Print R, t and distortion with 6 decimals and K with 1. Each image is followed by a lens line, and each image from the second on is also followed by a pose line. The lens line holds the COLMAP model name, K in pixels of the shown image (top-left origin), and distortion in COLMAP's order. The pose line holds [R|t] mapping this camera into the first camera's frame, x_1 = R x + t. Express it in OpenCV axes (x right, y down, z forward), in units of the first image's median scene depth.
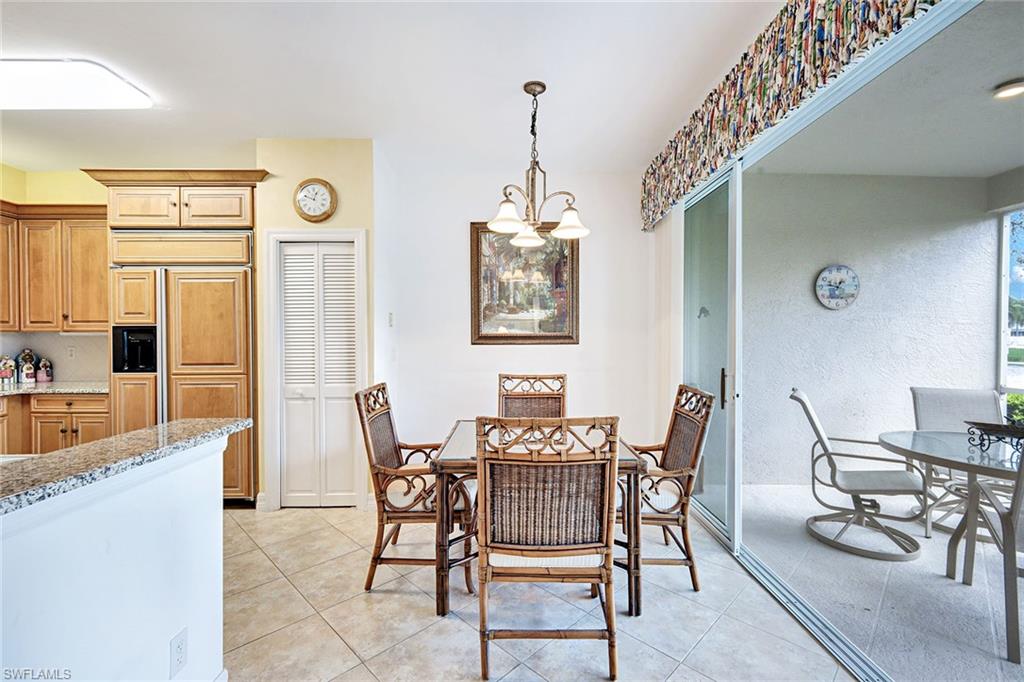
lens RADIAL K [[448.0, 0, 509.9], [0, 448.0, 338.1], [0, 0, 1]] dist [0.003424, 0.000533]
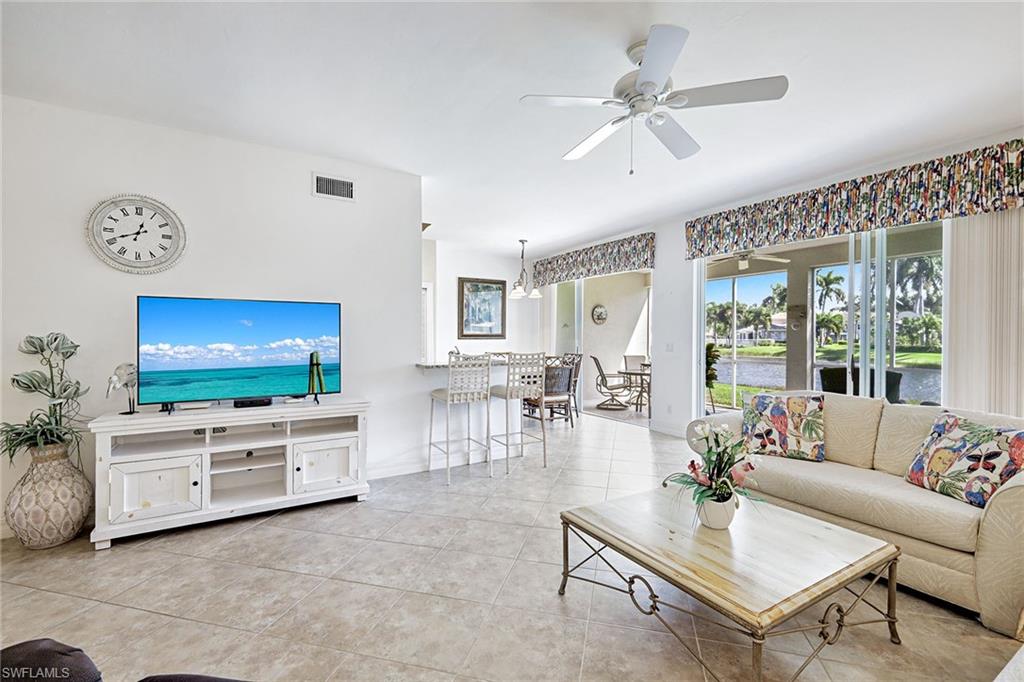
lens RADIAL K [[448.0, 0, 510.8], [0, 448.0, 338.2], [0, 0, 1]] dist [0.003424, 0.000533]
pose [[0.865335, 0.002976, 0.501185, -1.044174], [-0.001106, 0.999991, -0.004028, 0.021885], [-0.501192, 0.002931, 0.865331, -0.982647]]
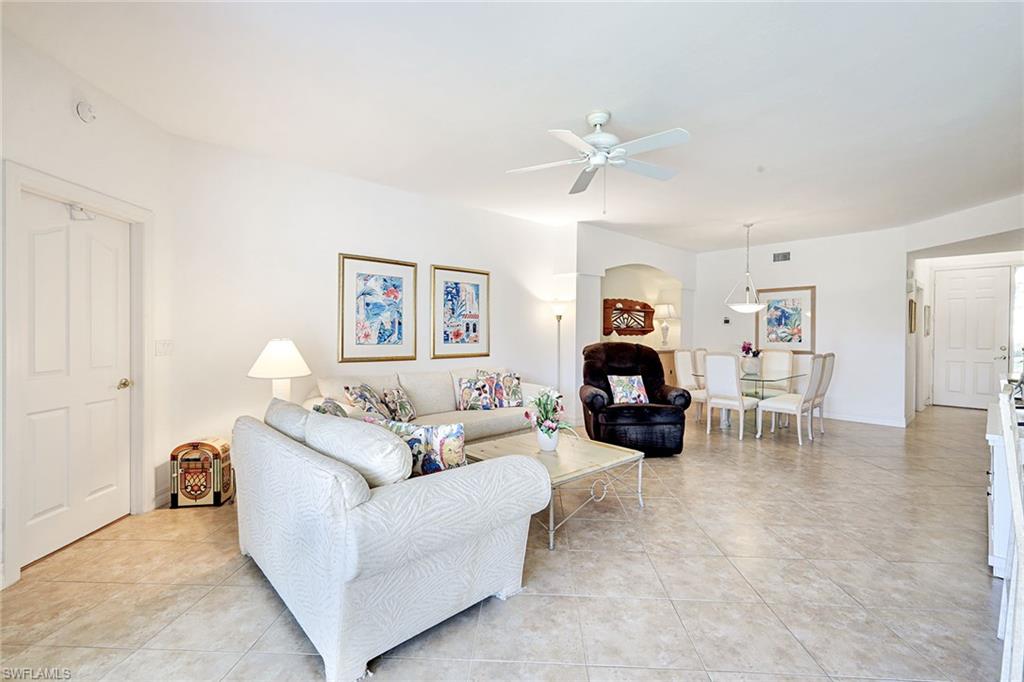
lens RADIAL K [[448.0, 0, 509.9], [0, 448.0, 335.7], [0, 0, 1]] dist [0.003424, 0.000533]
pose [[-0.740900, 0.001759, -0.671613, 0.243775], [-0.010948, 0.999832, 0.014697, 0.005892], [0.671526, 0.018242, -0.740757, 0.091274]]
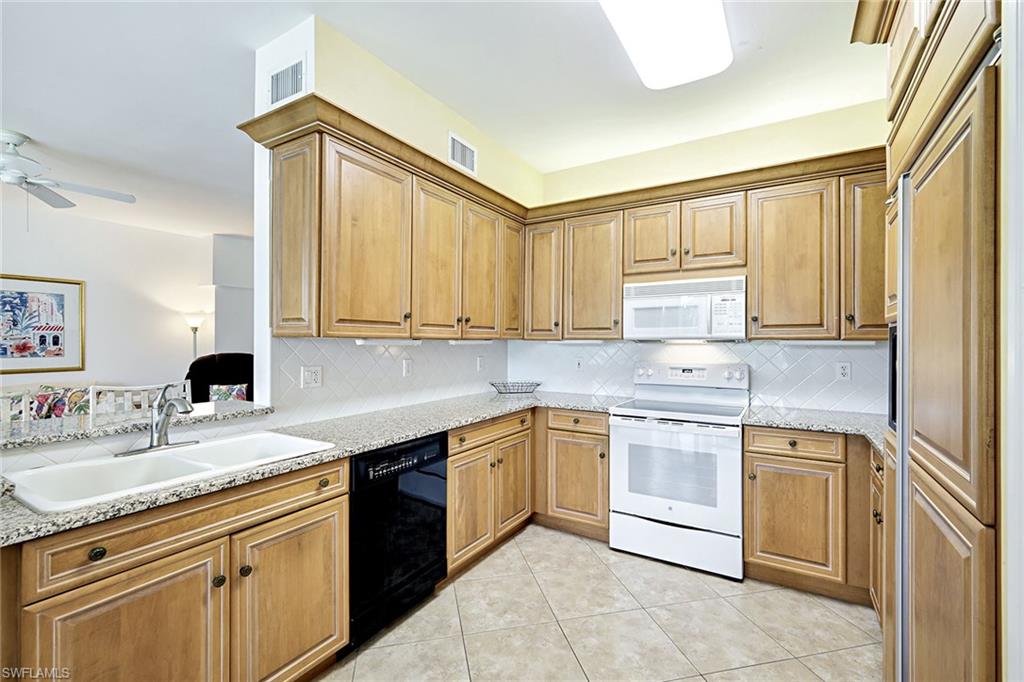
lens RADIAL K [[448.0, 0, 510.5], [0, 448.0, 341.2], [0, 0, 1]] dist [0.003424, 0.000533]
pose [[-0.530127, 0.000134, -0.847918, -0.263912], [-0.006740, 0.999968, 0.004372, -0.011922], [0.847891, 0.008032, -0.530109, 0.908946]]
